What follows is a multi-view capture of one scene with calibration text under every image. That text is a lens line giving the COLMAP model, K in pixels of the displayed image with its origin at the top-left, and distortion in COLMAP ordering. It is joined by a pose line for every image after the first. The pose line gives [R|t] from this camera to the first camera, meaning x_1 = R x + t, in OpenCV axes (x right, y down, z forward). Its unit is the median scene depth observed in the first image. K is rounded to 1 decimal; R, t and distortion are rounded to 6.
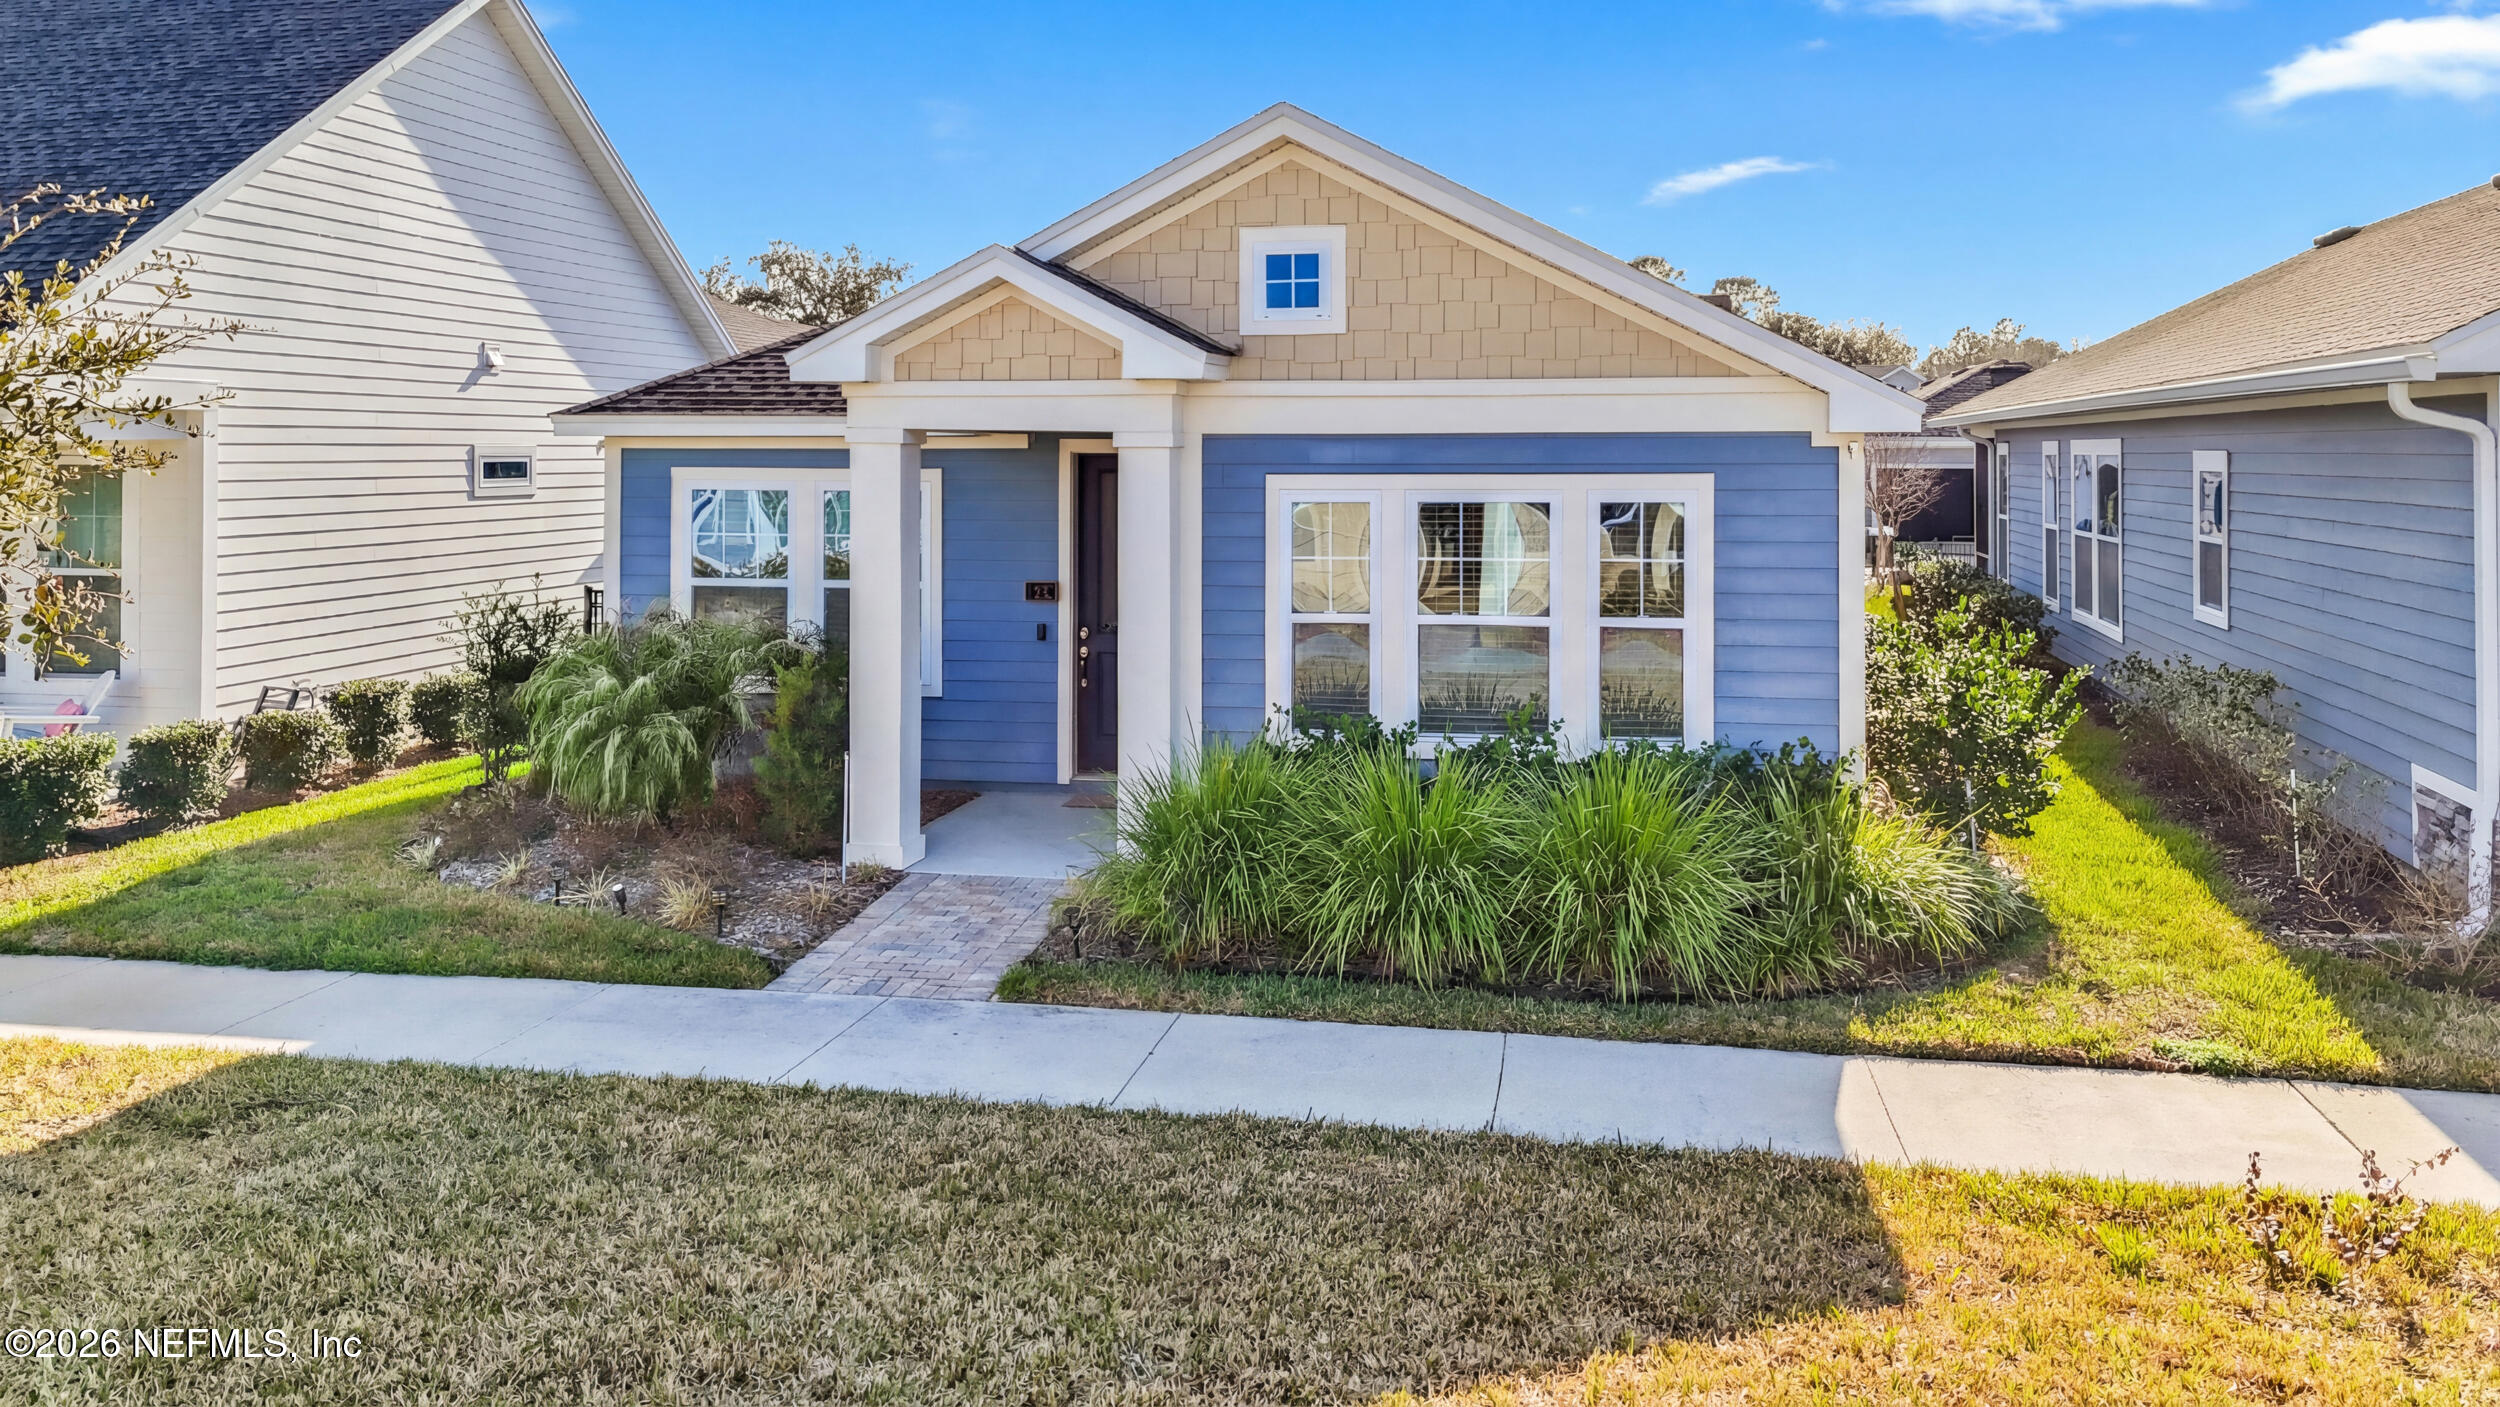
lens RADIAL K [[2243.1, 0, 1250.0], [0, 2243.1, 703.5], [0, 0, 1]] dist [0.077455, -0.007155]
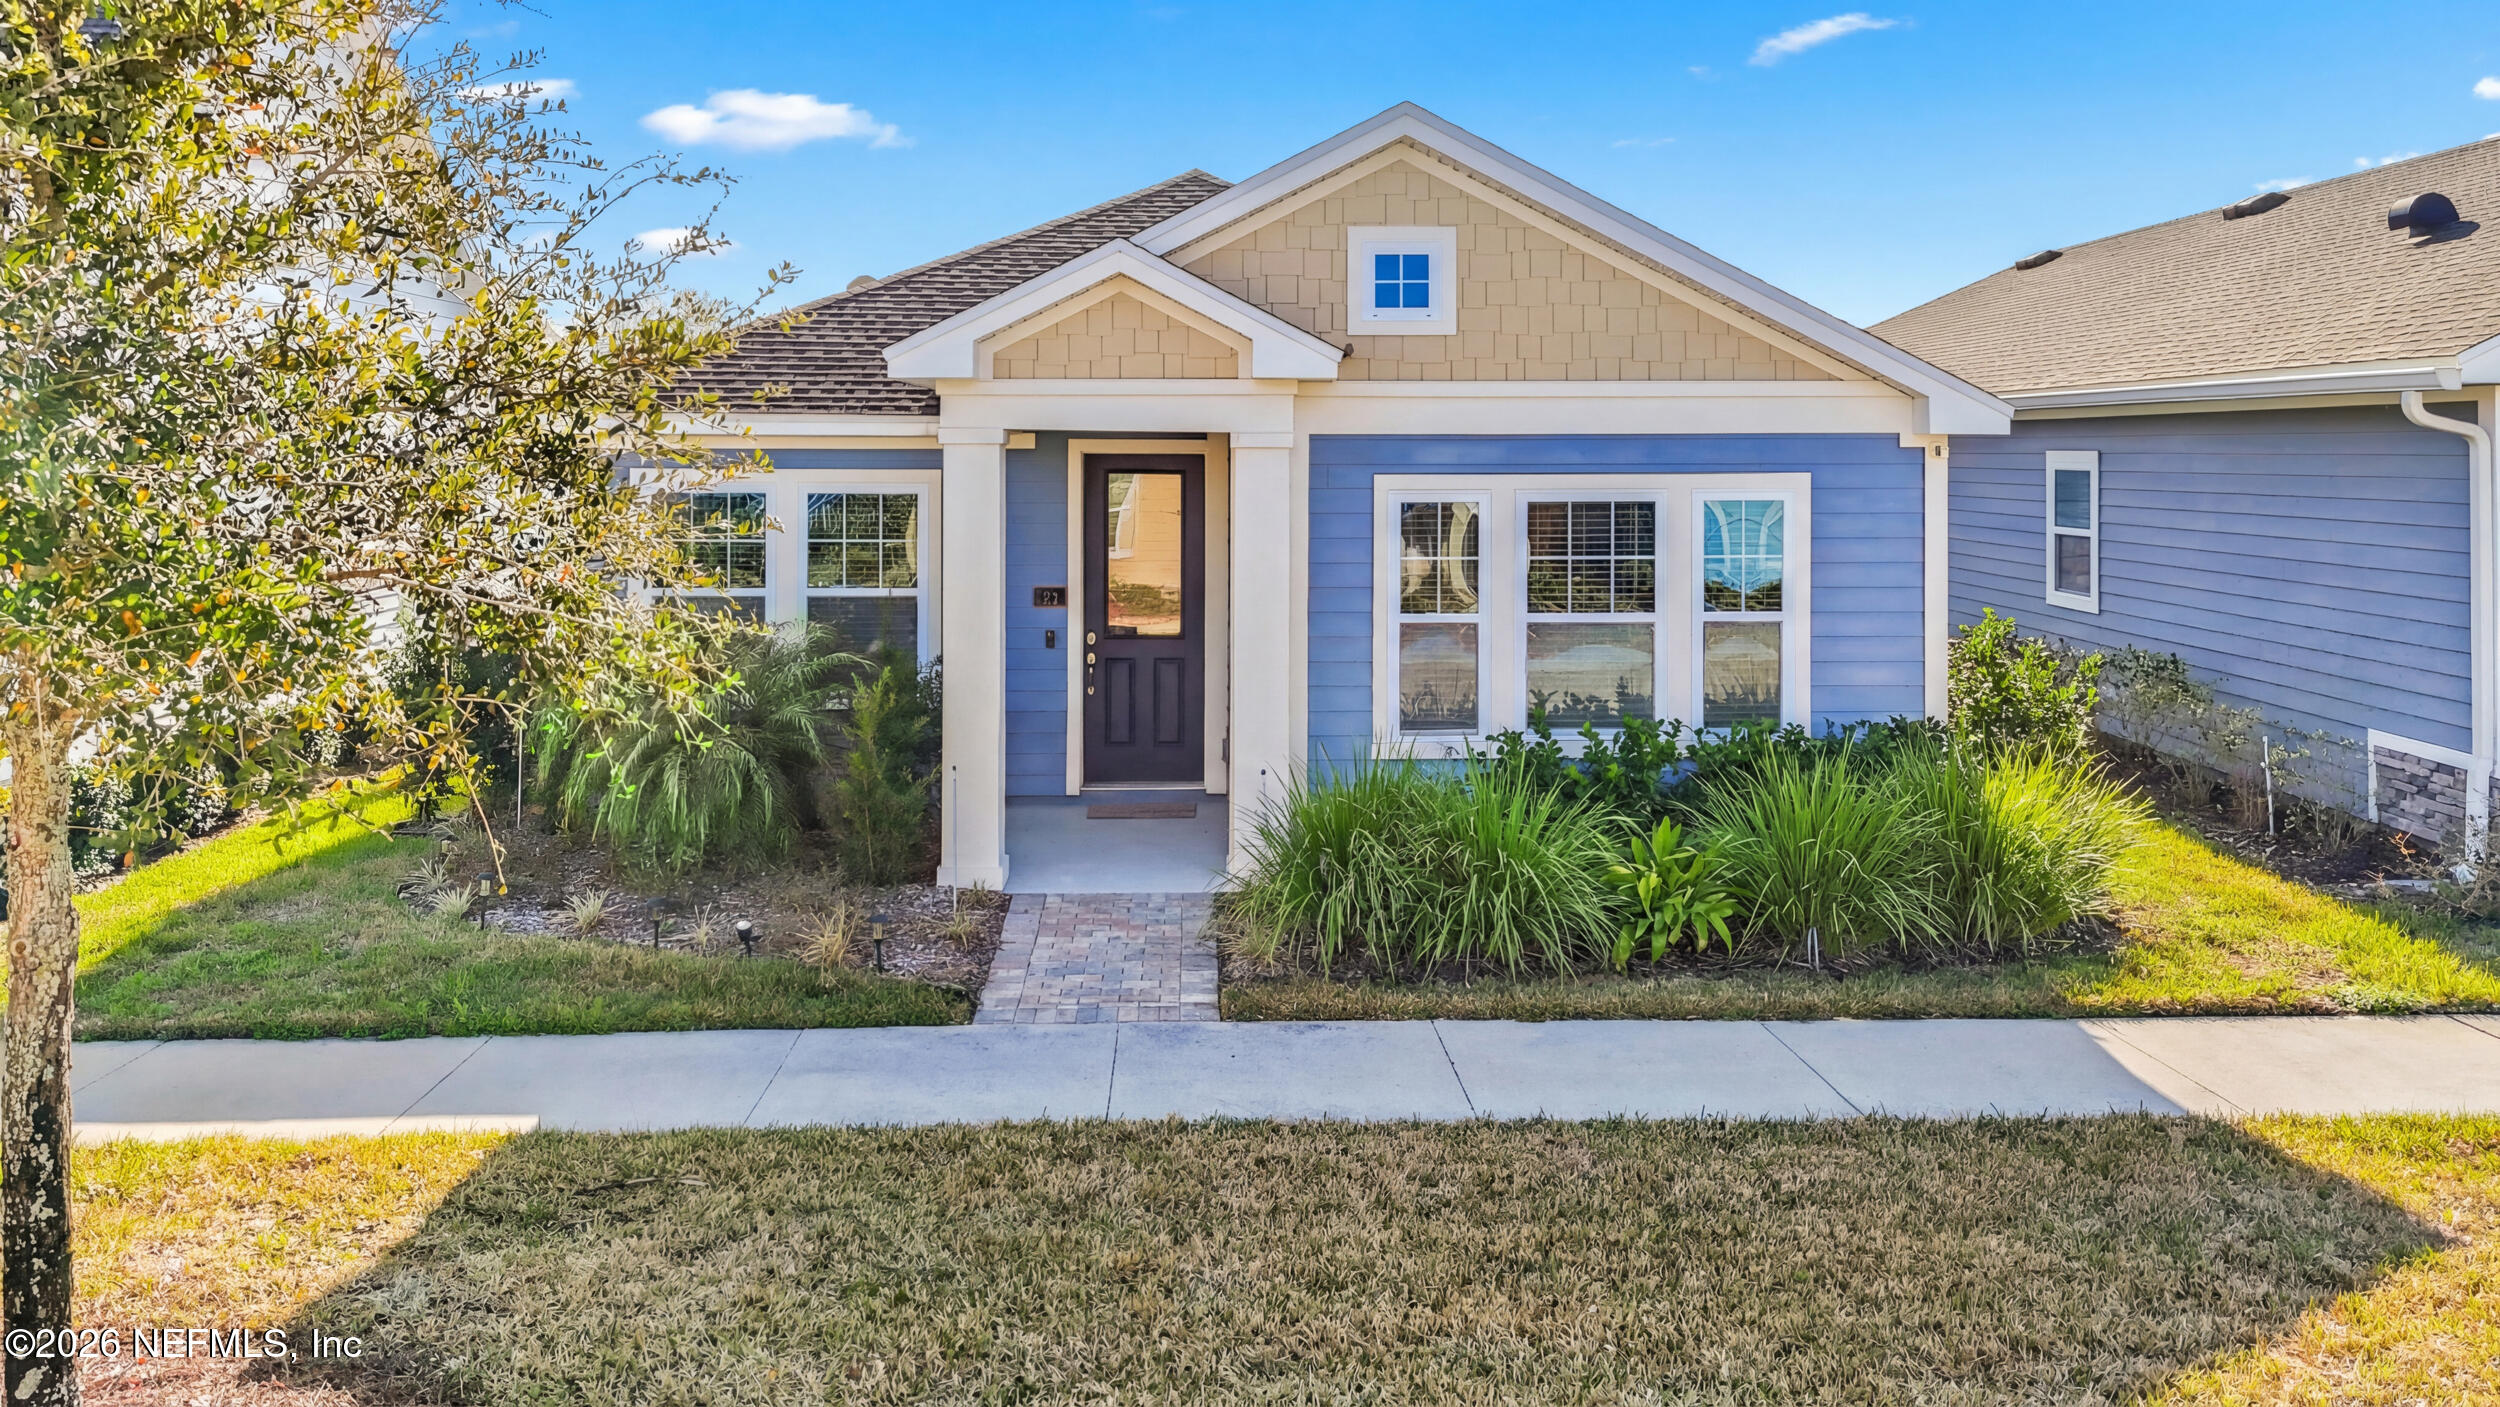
lens RADIAL K [[2243.1, 0, 1250.0], [0, 2243.1, 703.5], [0, 0, 1]] dist [0.077455, -0.007155]
pose [[0.964187, -0.029113, 0.263621, -0.313143], [0.028934, 0.999571, 0.004564, -0.007299], [-0.263641, 0.003227, 0.964615, 0.057143]]
